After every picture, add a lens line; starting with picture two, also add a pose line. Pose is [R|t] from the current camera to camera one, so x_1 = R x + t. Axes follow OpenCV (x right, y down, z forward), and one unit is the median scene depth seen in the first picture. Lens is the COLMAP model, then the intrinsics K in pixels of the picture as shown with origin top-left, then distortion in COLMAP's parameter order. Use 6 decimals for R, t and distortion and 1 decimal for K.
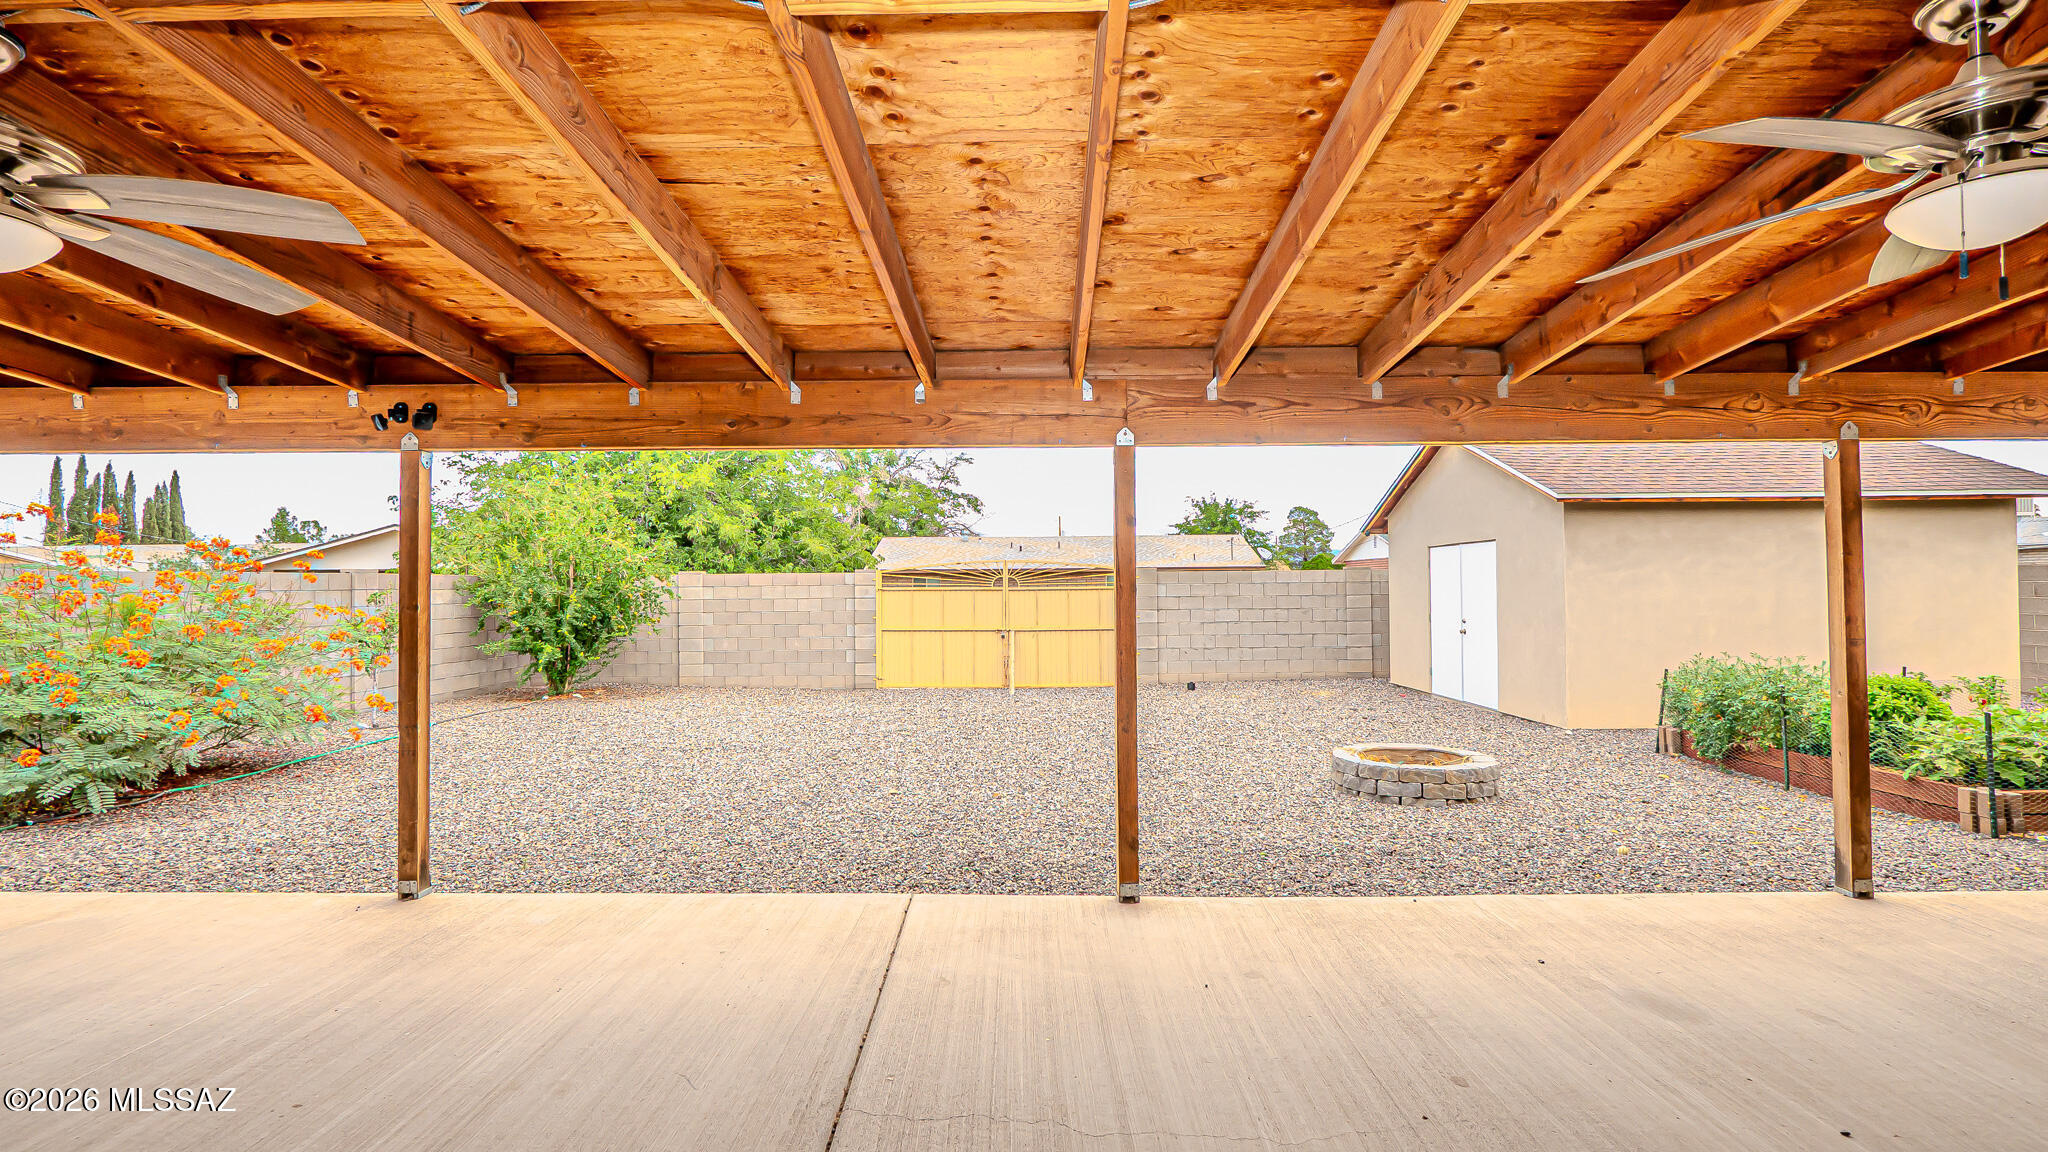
lens RADIAL K [[905.2, 0, 1025.2], [0, 905.2, 574.1], [0, 0, 1]] dist [-0.007729, 0.001153]
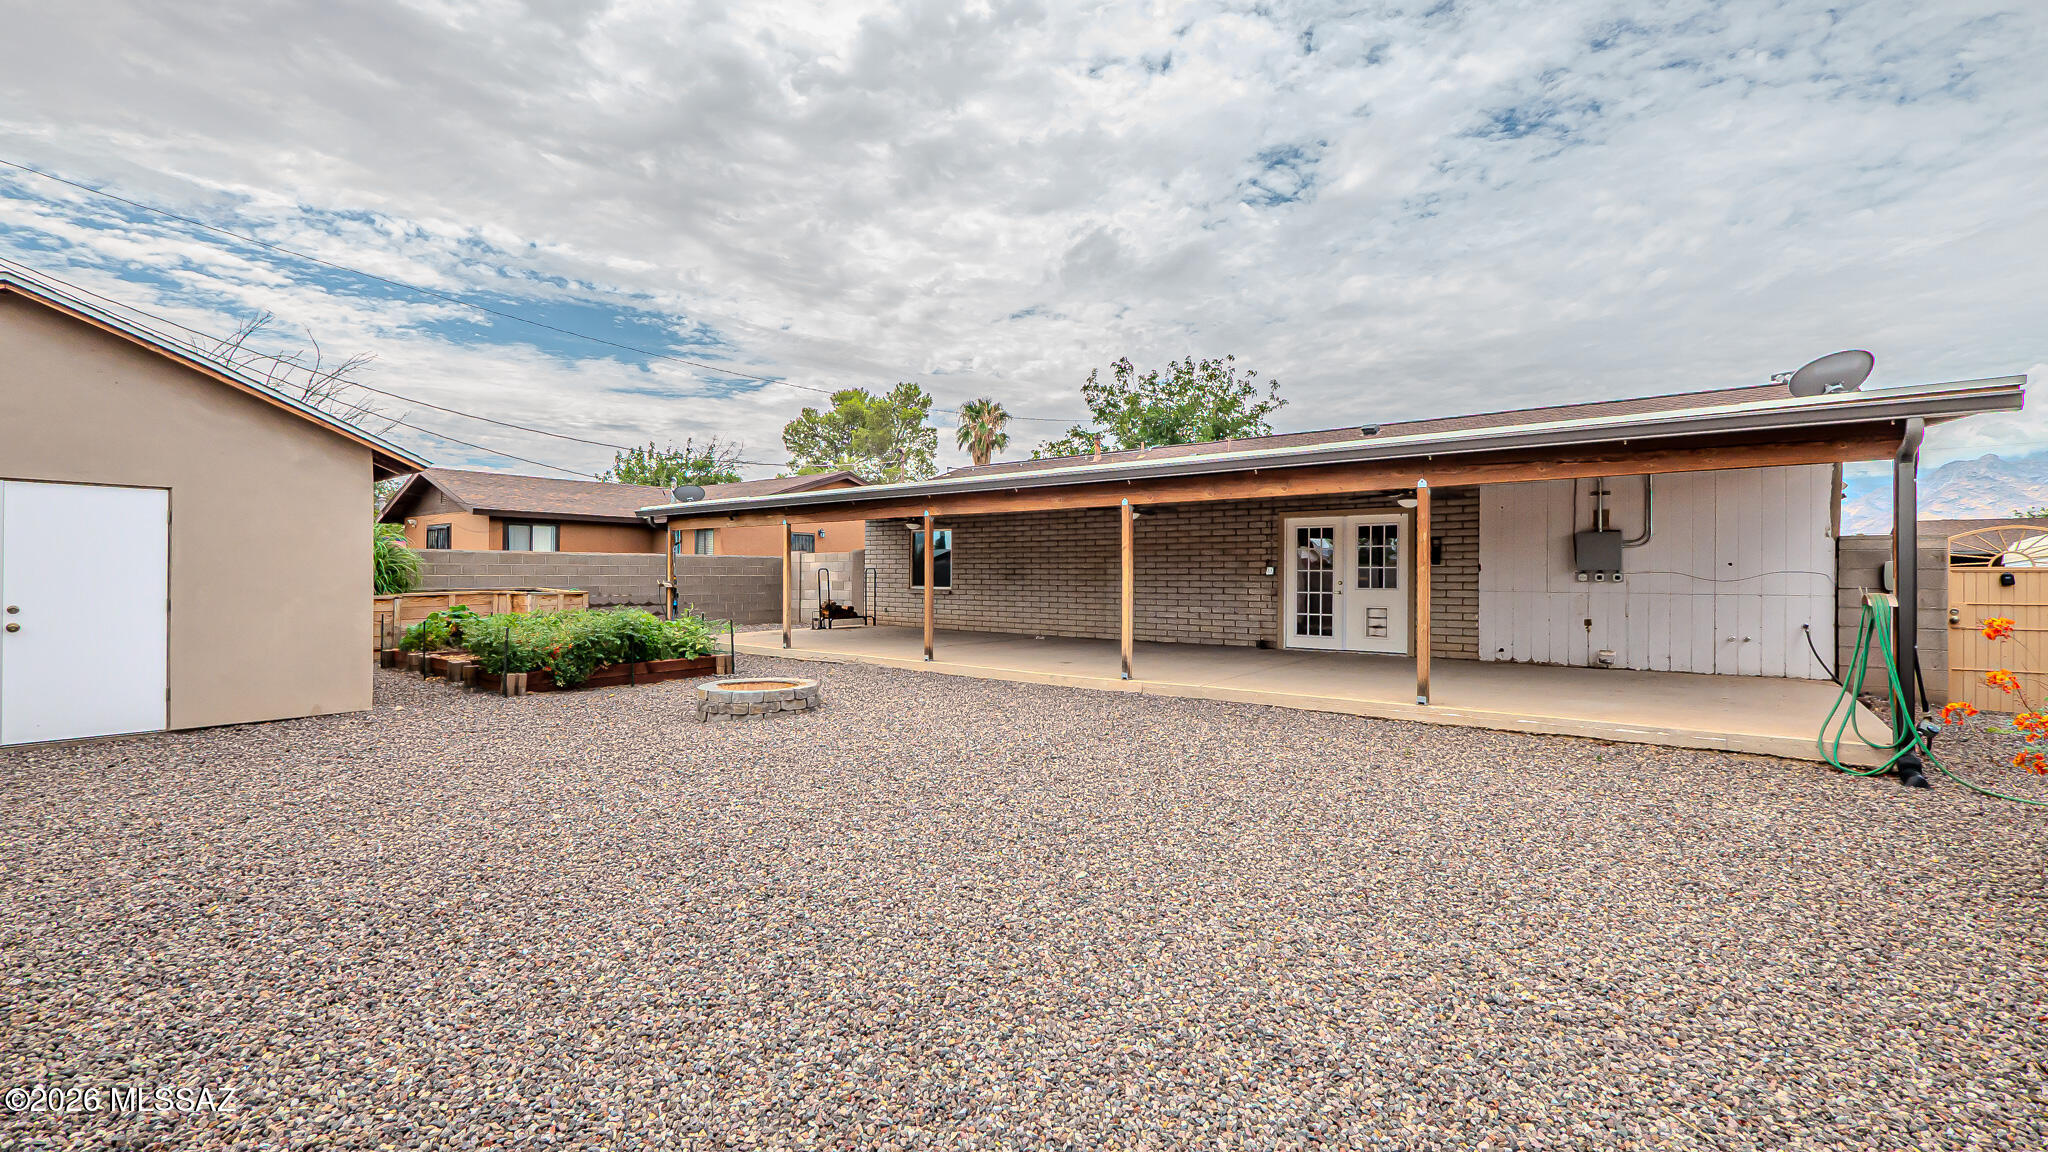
lens RADIAL K [[863.0, 0, 1023.9], [0, 863.0, 577.2], [0, 0, 1]] dist [-0.005436, 0.000072]
pose [[-0.793782, 0.000025, 0.608203, -1.132886], [-0.010425, 0.999853, -0.013647, 0.092966], [-0.608113, -0.017173, -0.793665, 3.079952]]
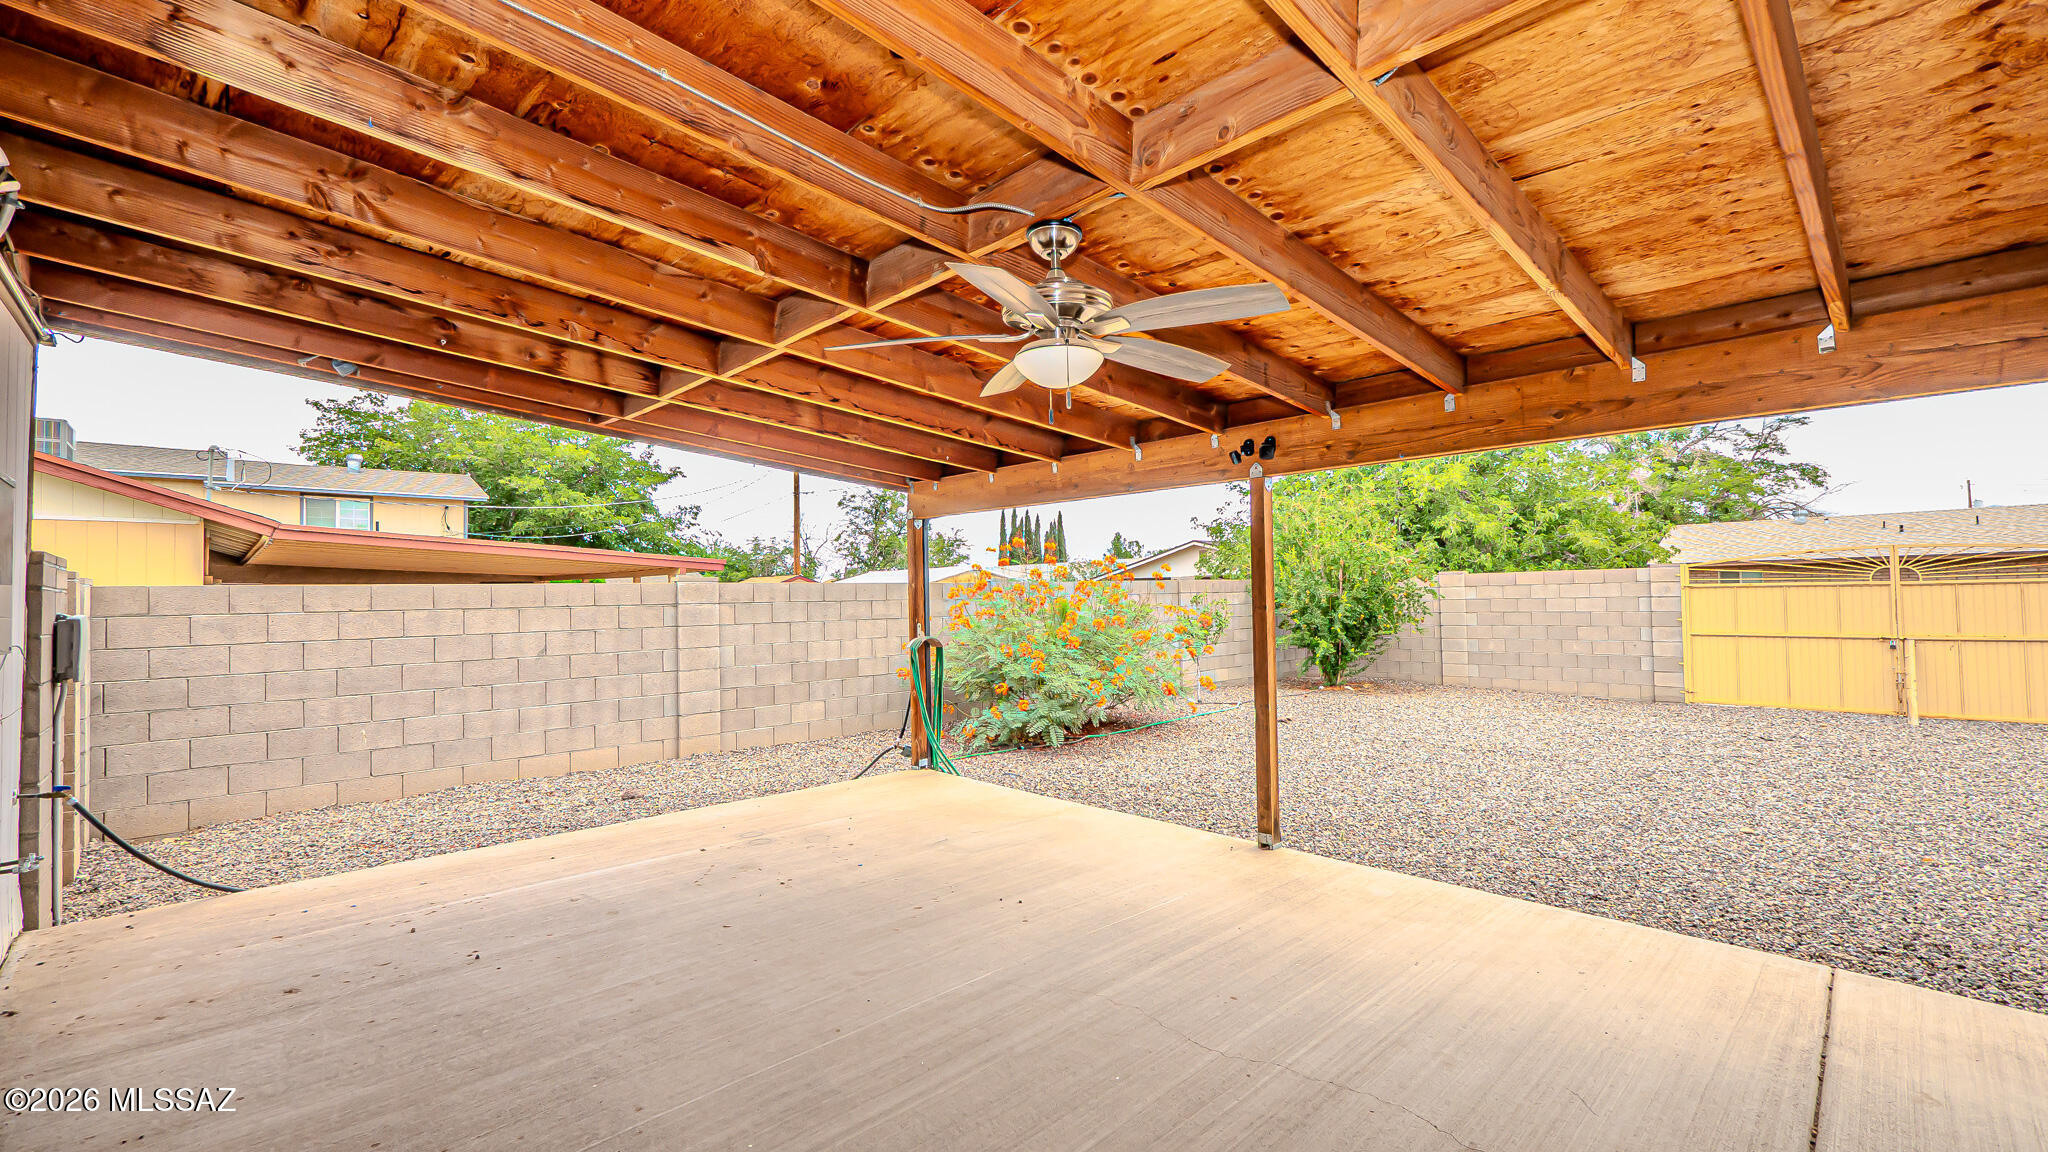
lens RADIAL K [[863.0, 0, 1025.1], [0, 863.0, 572.8], [0, 0, 1]] dist [-0.005436, 0.000072]
pose [[0.700358, -0.026323, -0.713306, -0.074742], [0.024173, 0.999621, -0.013155, -0.001476], [0.713382, -0.008030, 0.700729, -0.035493]]
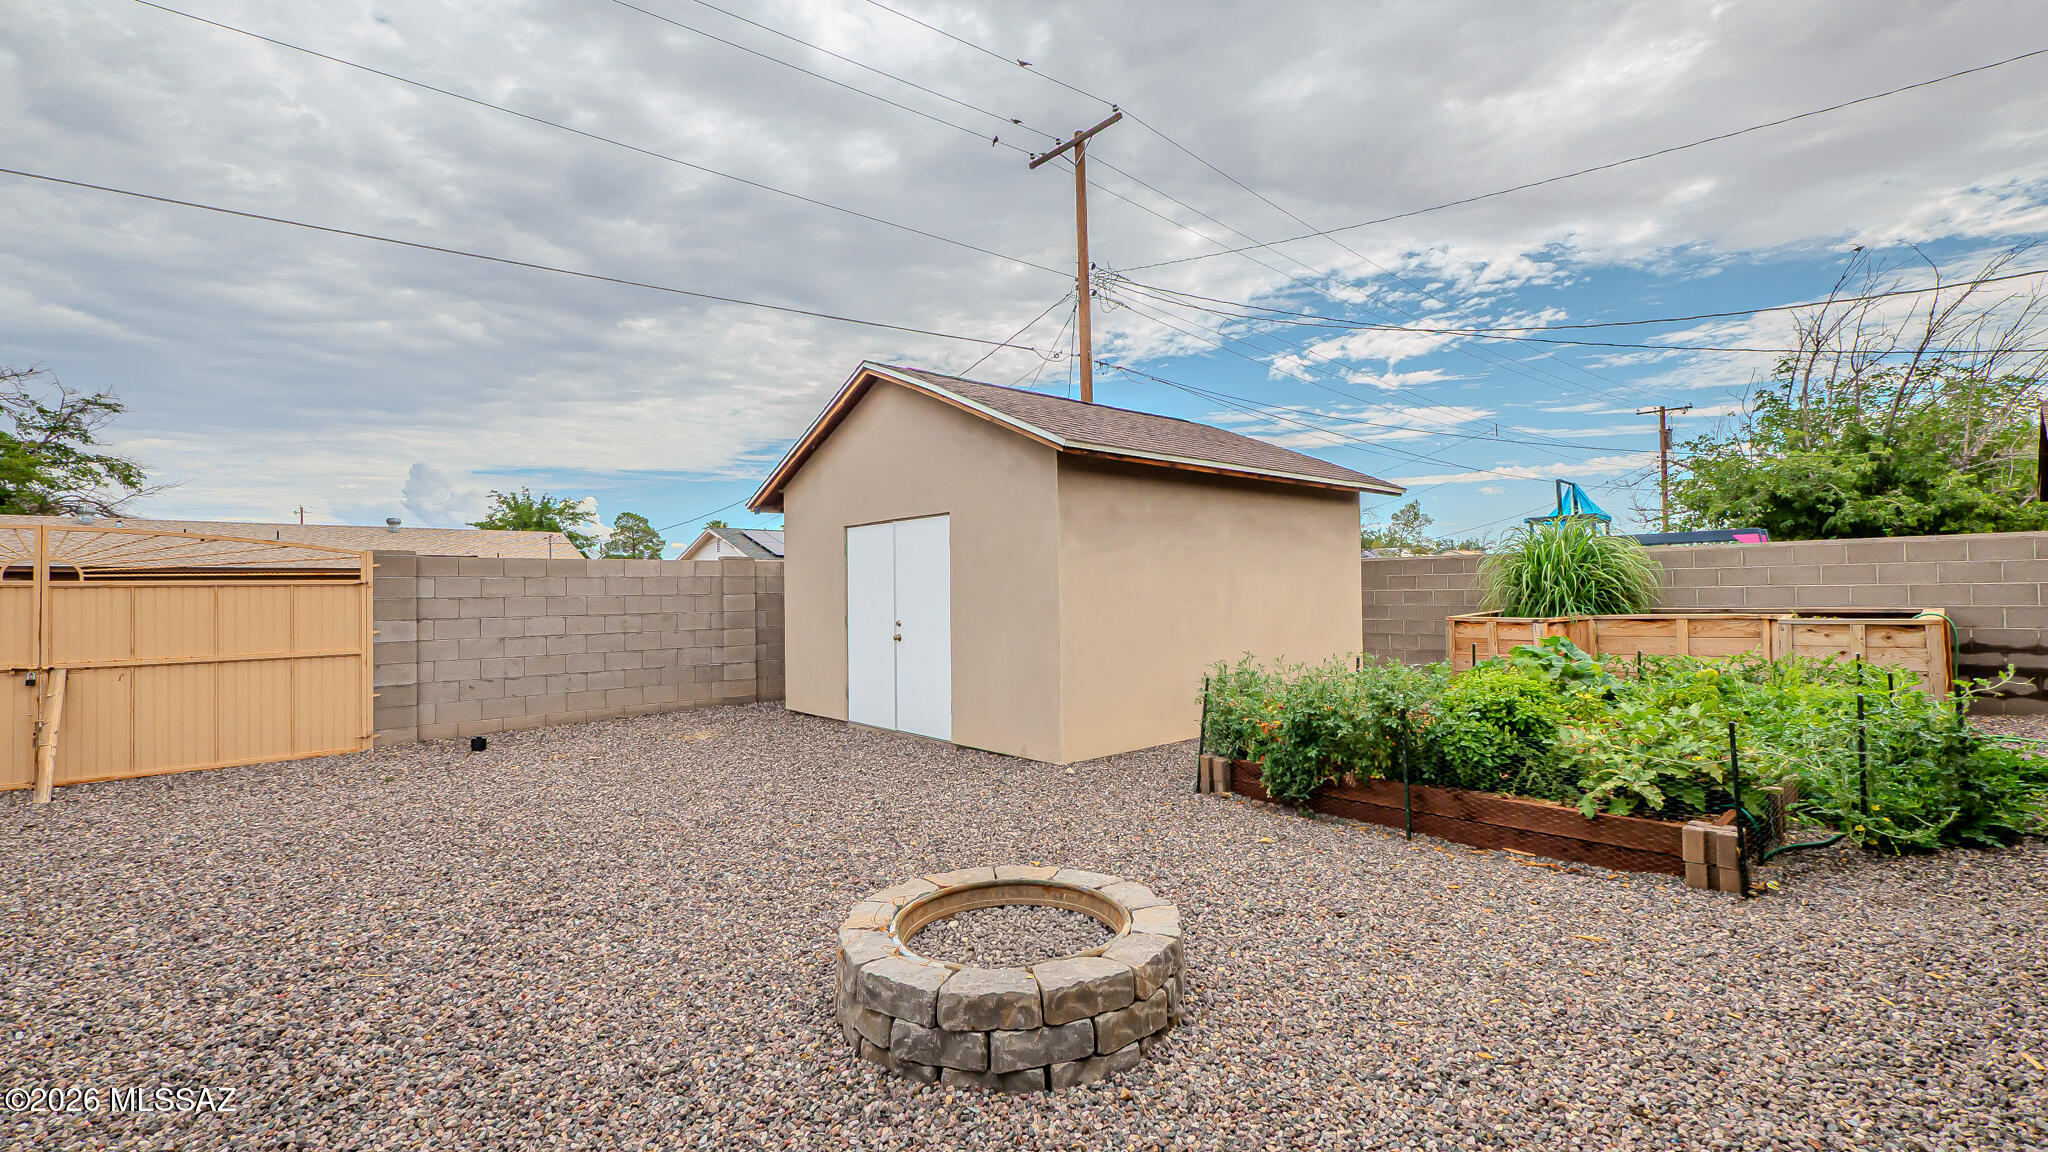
lens RADIAL K [[863.0, 0, 1027.6], [0, 863.0, 572.7], [0, 0, 1]] dist [-0.005436, 0.000072]
pose [[0.743383, 0.012768, 0.668744, 0.251064], [-0.002743, 0.999868, -0.016041, 0.062050], [-0.668860, 0.010090, 0.743320, 1.166156]]
